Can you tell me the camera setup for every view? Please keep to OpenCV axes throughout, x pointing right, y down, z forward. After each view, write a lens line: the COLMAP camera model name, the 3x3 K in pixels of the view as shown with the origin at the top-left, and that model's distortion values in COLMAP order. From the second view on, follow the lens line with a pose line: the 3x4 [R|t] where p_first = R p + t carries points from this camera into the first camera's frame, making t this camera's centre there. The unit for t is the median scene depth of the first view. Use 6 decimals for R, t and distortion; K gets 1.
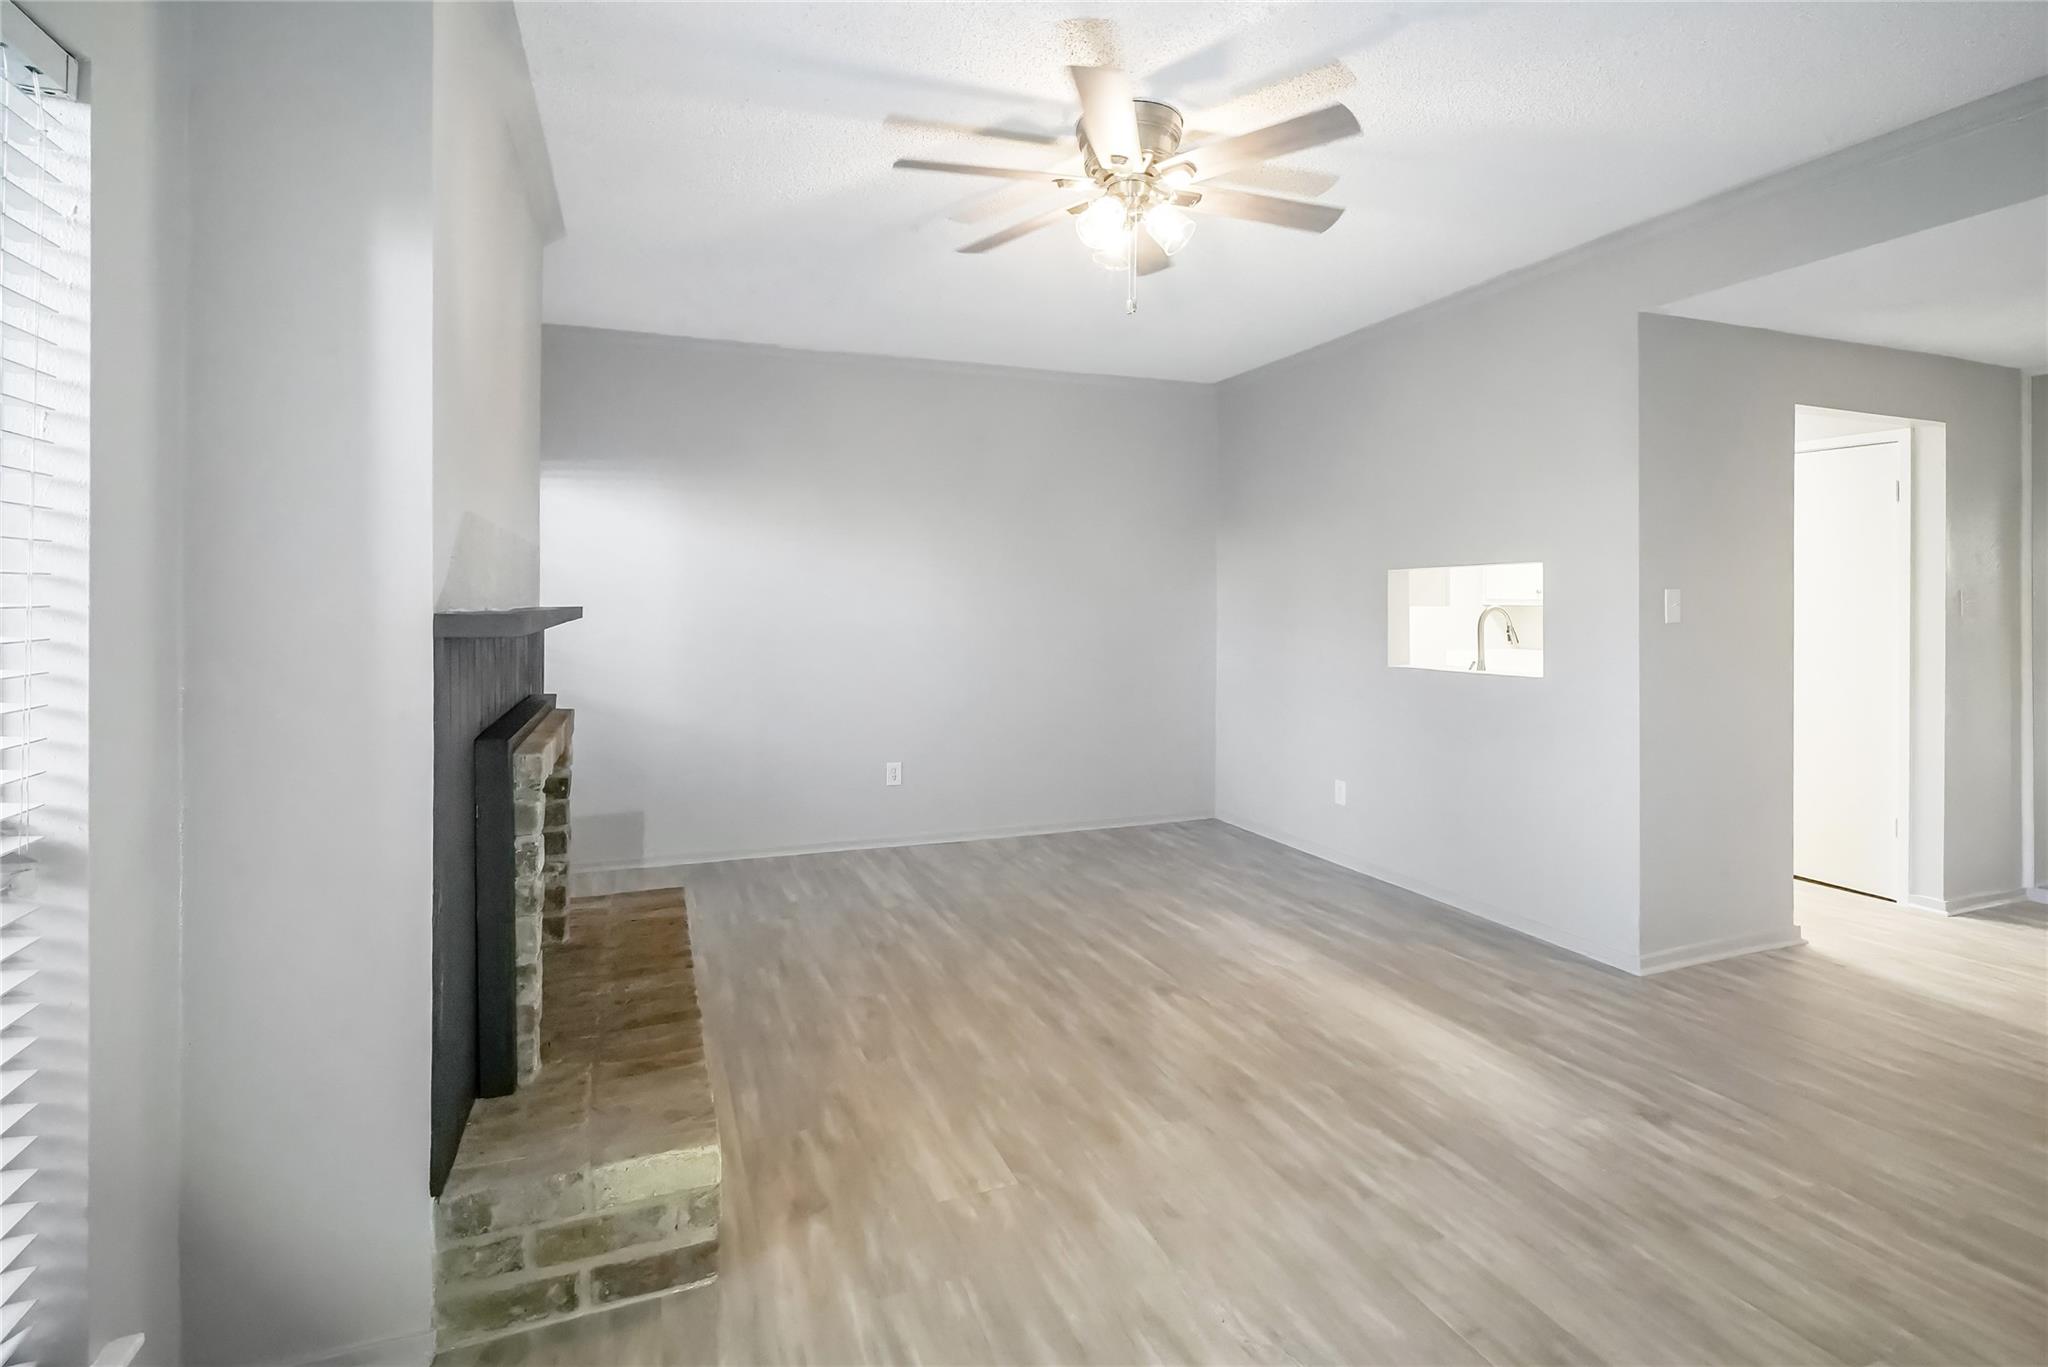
lens RADIAL K [[999.0, 0, 1022.3], [0, 999.0, 592.8], [0, 0, 1]] dist [-0.004433, -0.000737]
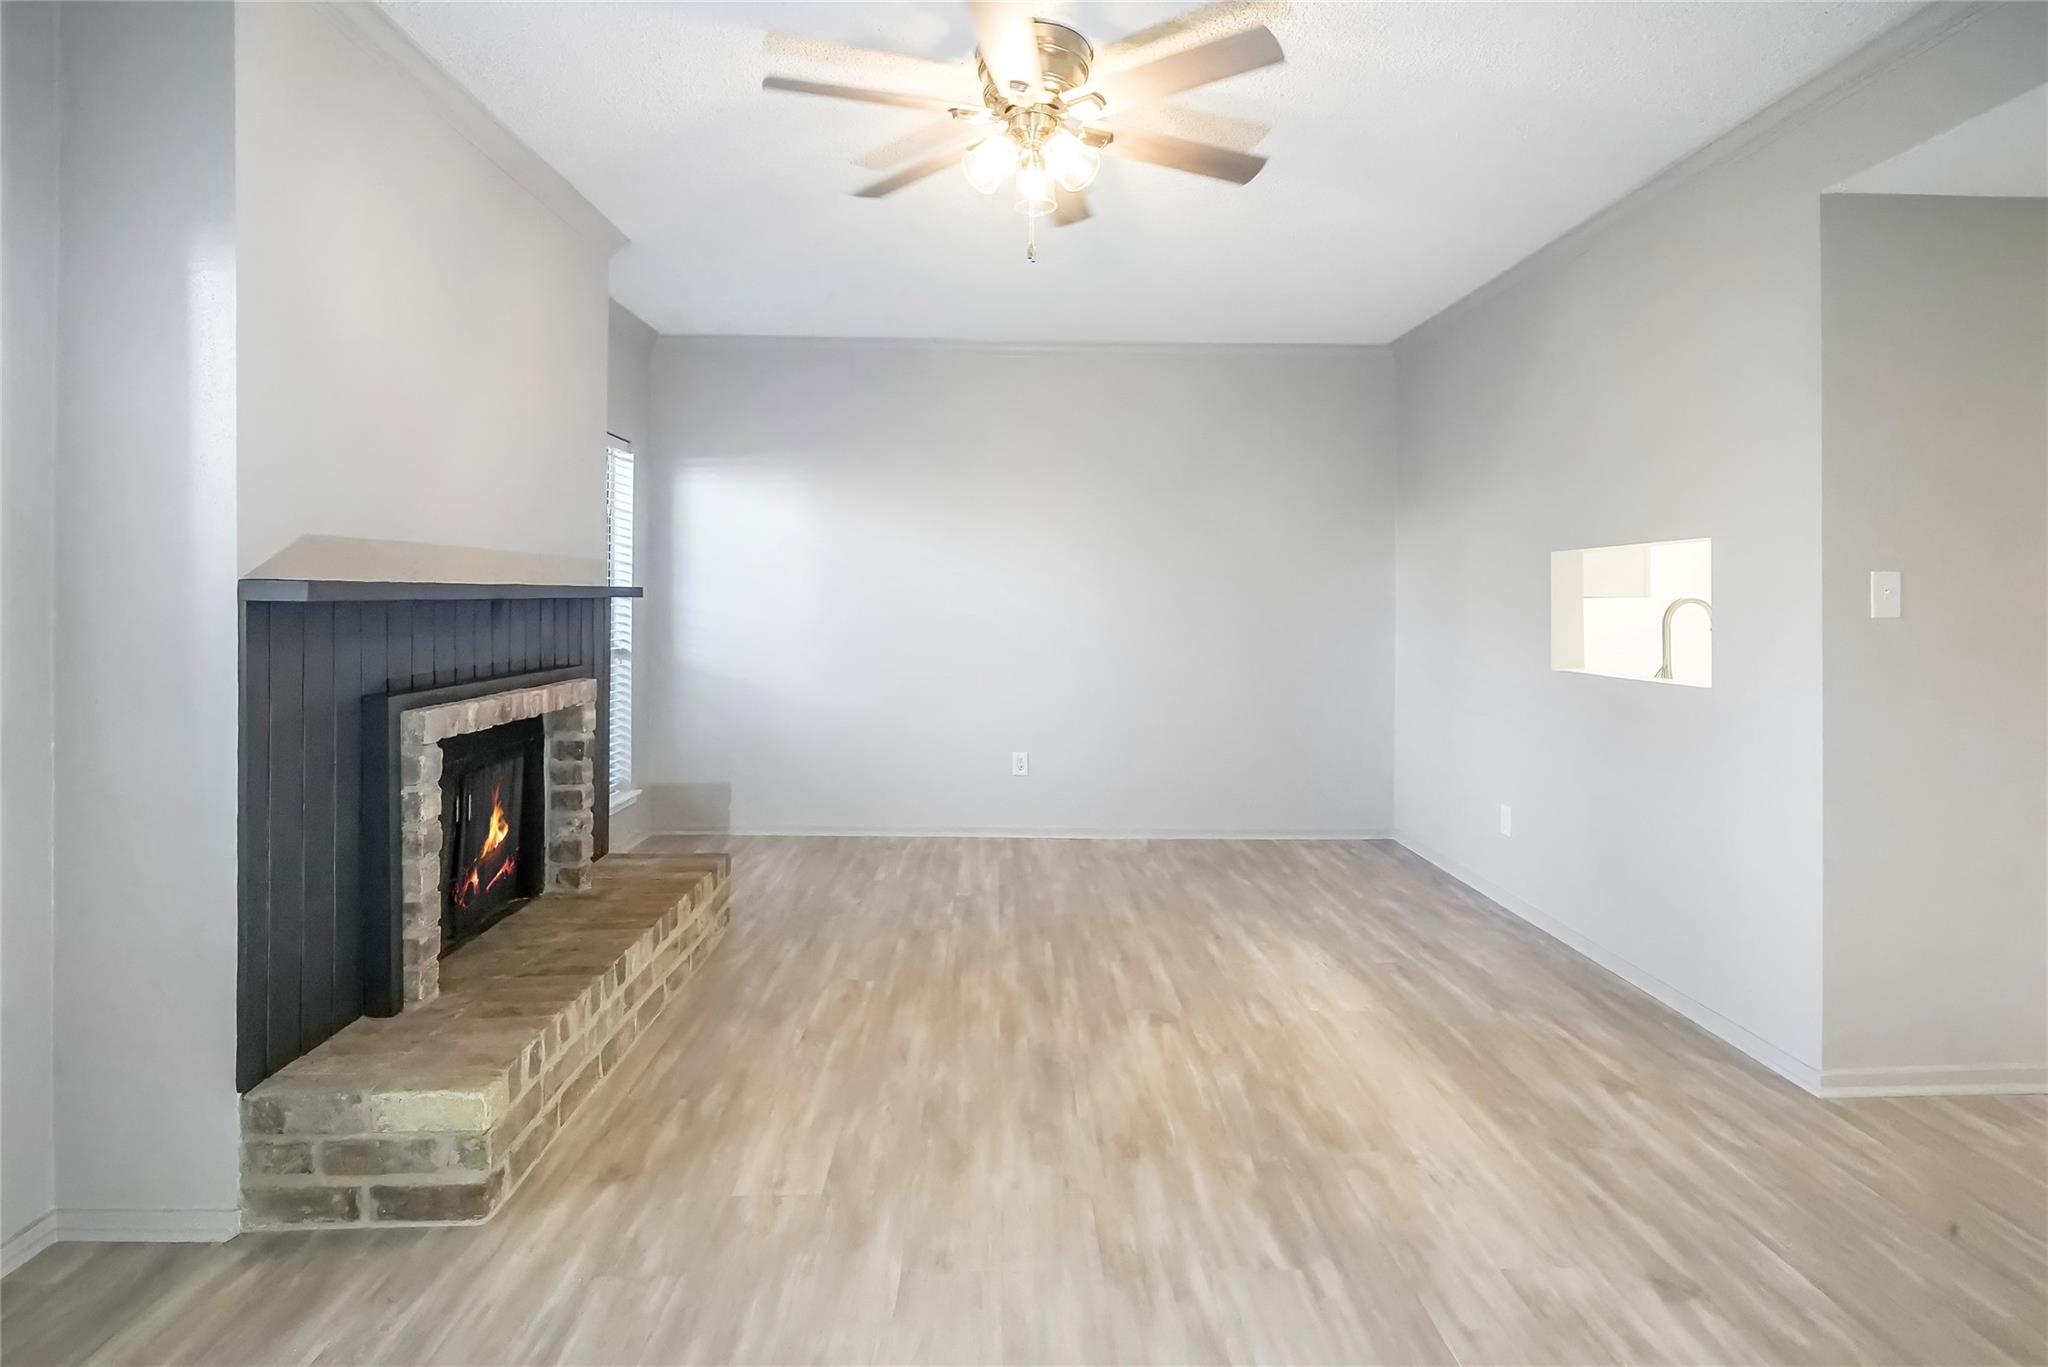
lens RADIAL K [[999.0, 0, 1022.3], [0, 999.0, 592.8], [0, 0, 1]] dist [-0.004433, -0.000737]
pose [[0.942639, 0.007462, -0.333729, 0.462656], [-0.006181, 0.999969, 0.004901, 0.018630], [0.333755, -0.002557, 0.942656, 0.170551]]
